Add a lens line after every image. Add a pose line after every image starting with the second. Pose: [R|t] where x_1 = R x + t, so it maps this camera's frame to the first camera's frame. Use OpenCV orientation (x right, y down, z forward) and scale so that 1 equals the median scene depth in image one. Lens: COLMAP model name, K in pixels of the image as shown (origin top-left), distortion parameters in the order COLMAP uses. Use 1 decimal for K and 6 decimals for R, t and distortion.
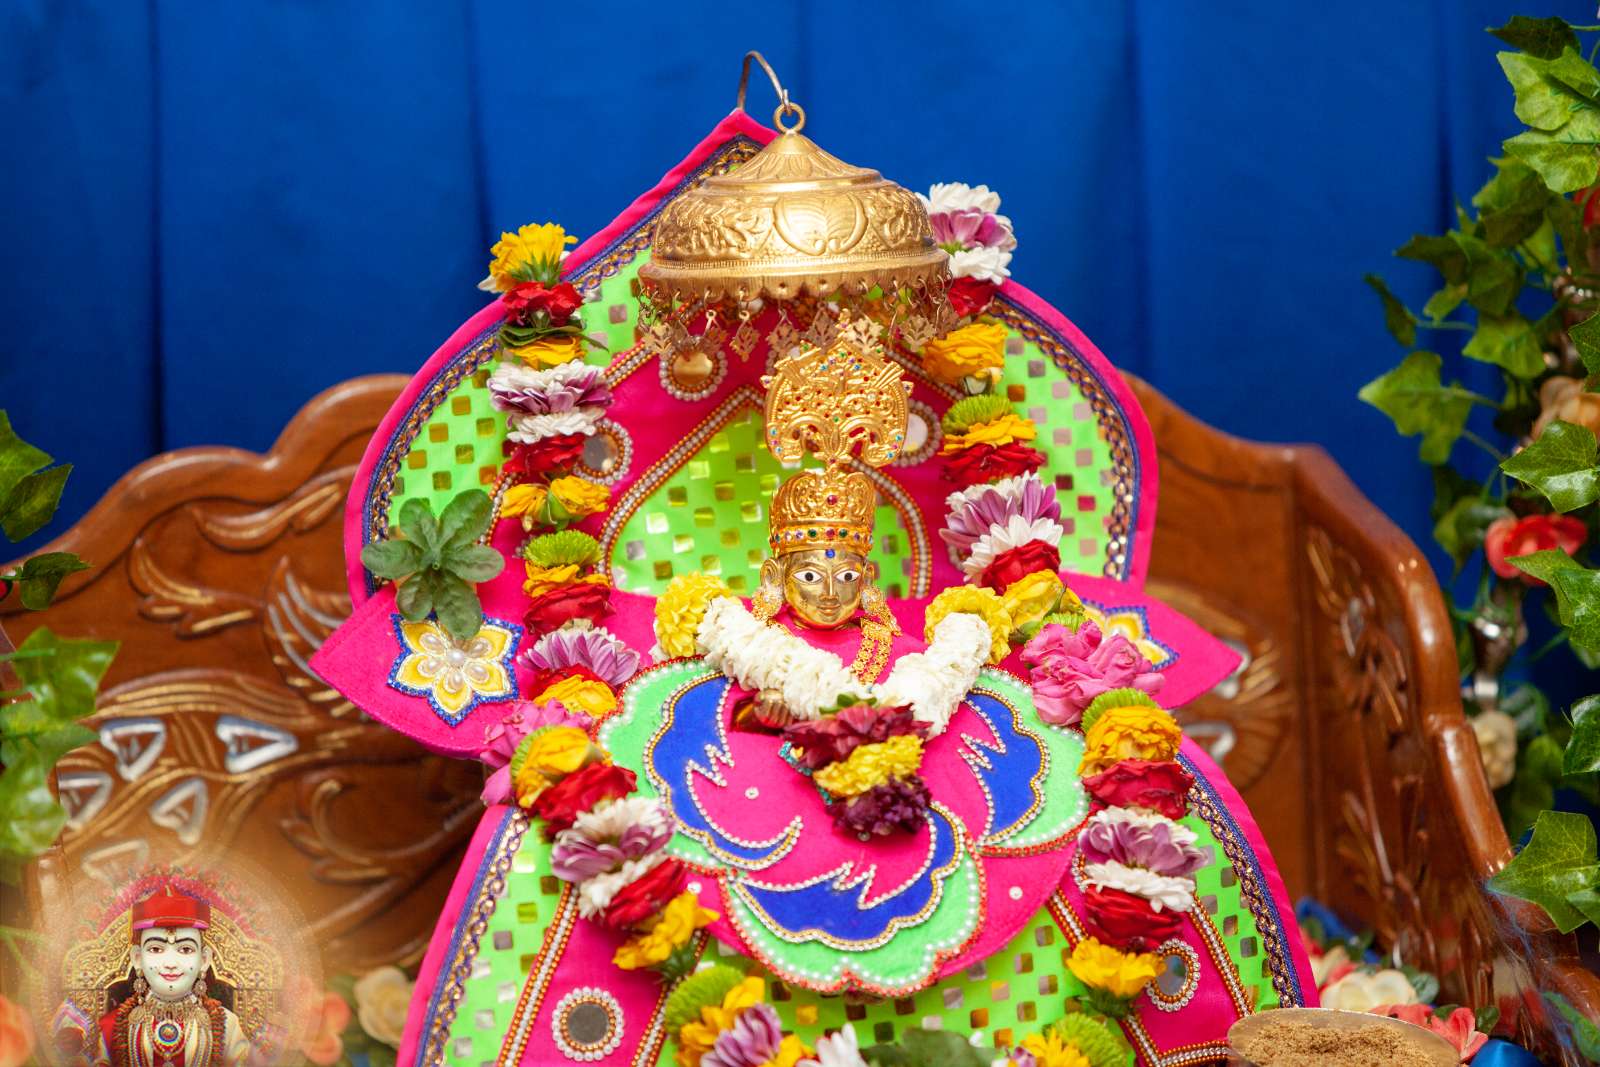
lens RADIAL K [[9017.6, 0, 790.2], [0, 9017.6, 534.5], [0, 0, 1]] dist [1.568644, 0.000000]
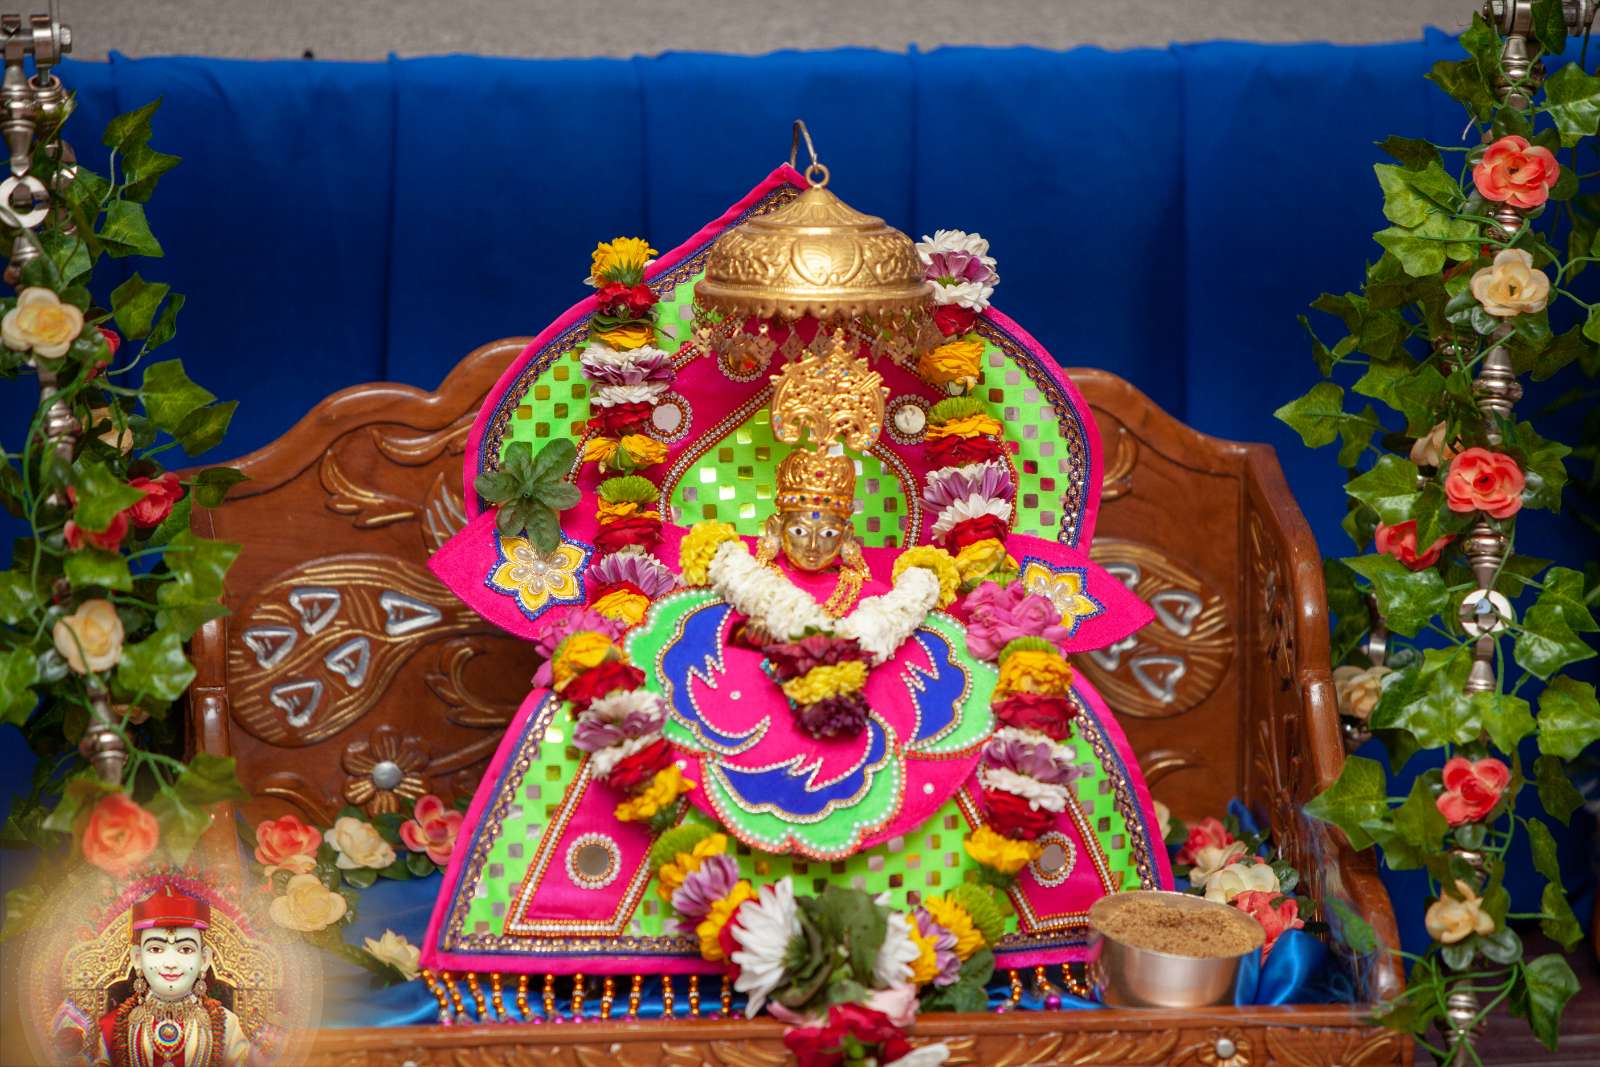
lens RADIAL K [[9017.6, 0, 806.0], [0, 9017.6, 532.6], [0, 0, 1]] dist [1.568644, 0.000000]
pose [[0.991466, 0.079895, -0.103017, 0.135707], [-0.076128, 0.996295, 0.040006, -0.046722], [0.105831, -0.031822, 0.993875, -0.286644]]
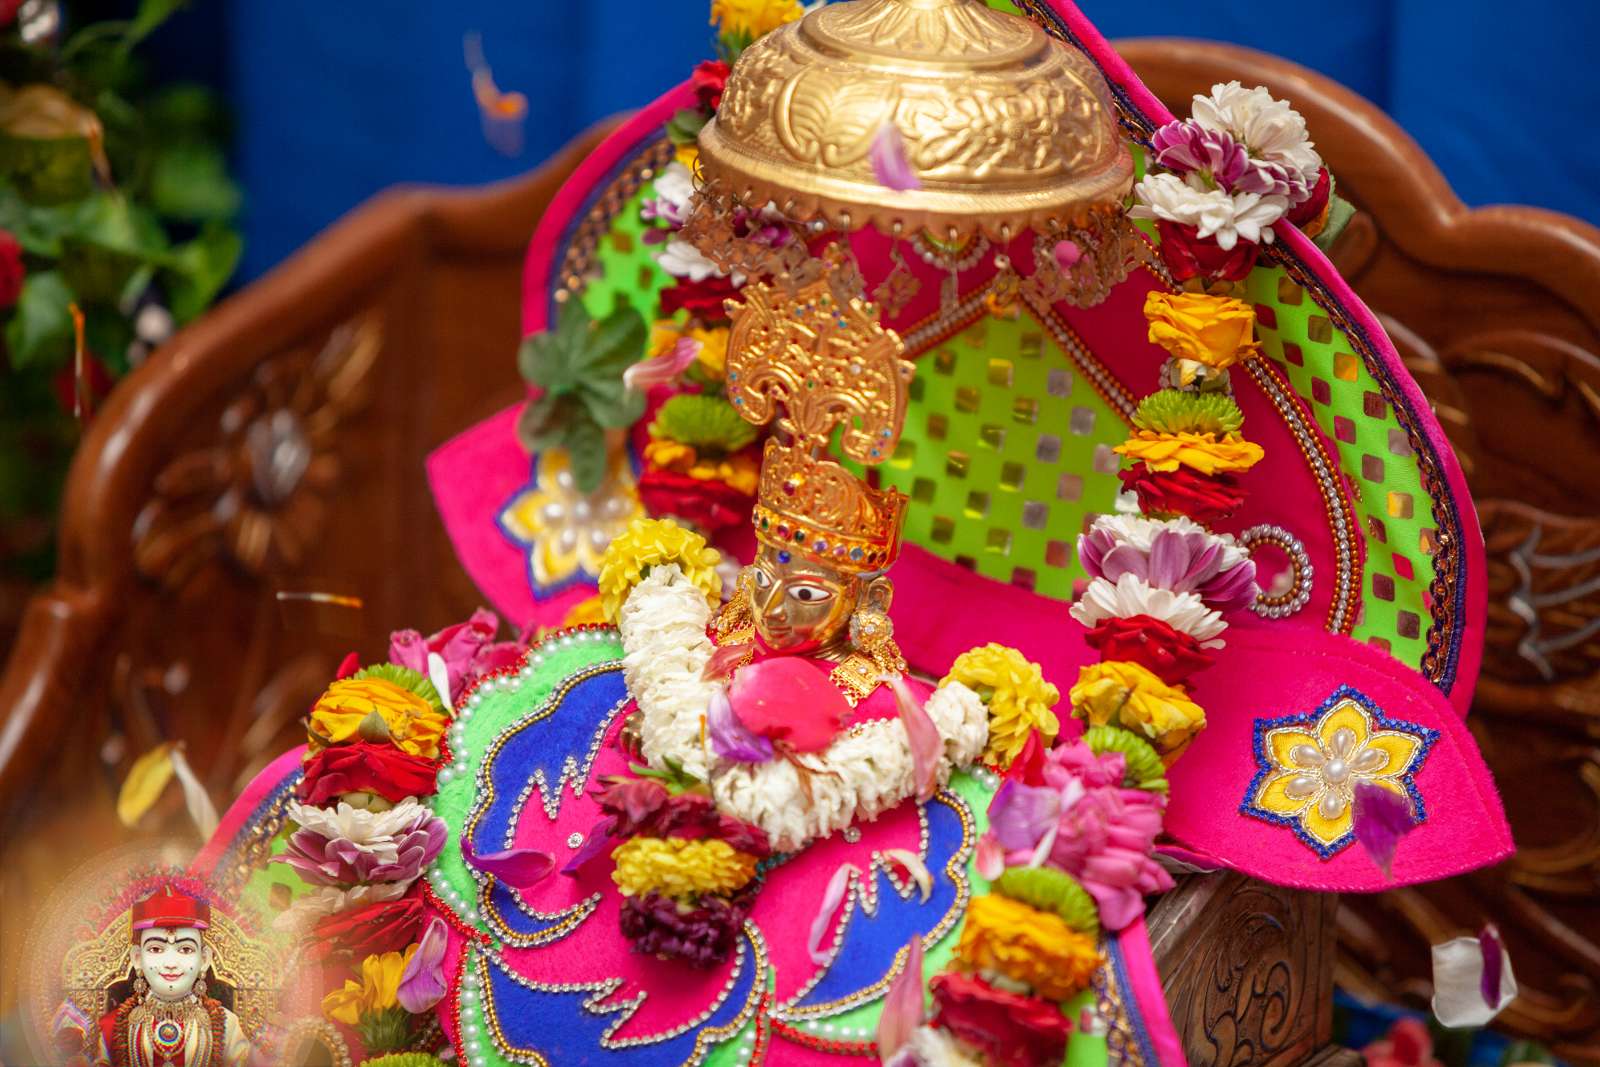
lens RADIAL K [[9017.6, 0, 800.7], [0, 9017.6, 534.0], [0, 0, 1]] dist [1.568644, 0.000000]
pose [[0.717120, 0.313101, -0.622661, 0.450690], [-0.182771, 0.946626, 0.265507, -0.190026], [0.672558, -0.076596, 0.736070, 0.465676]]
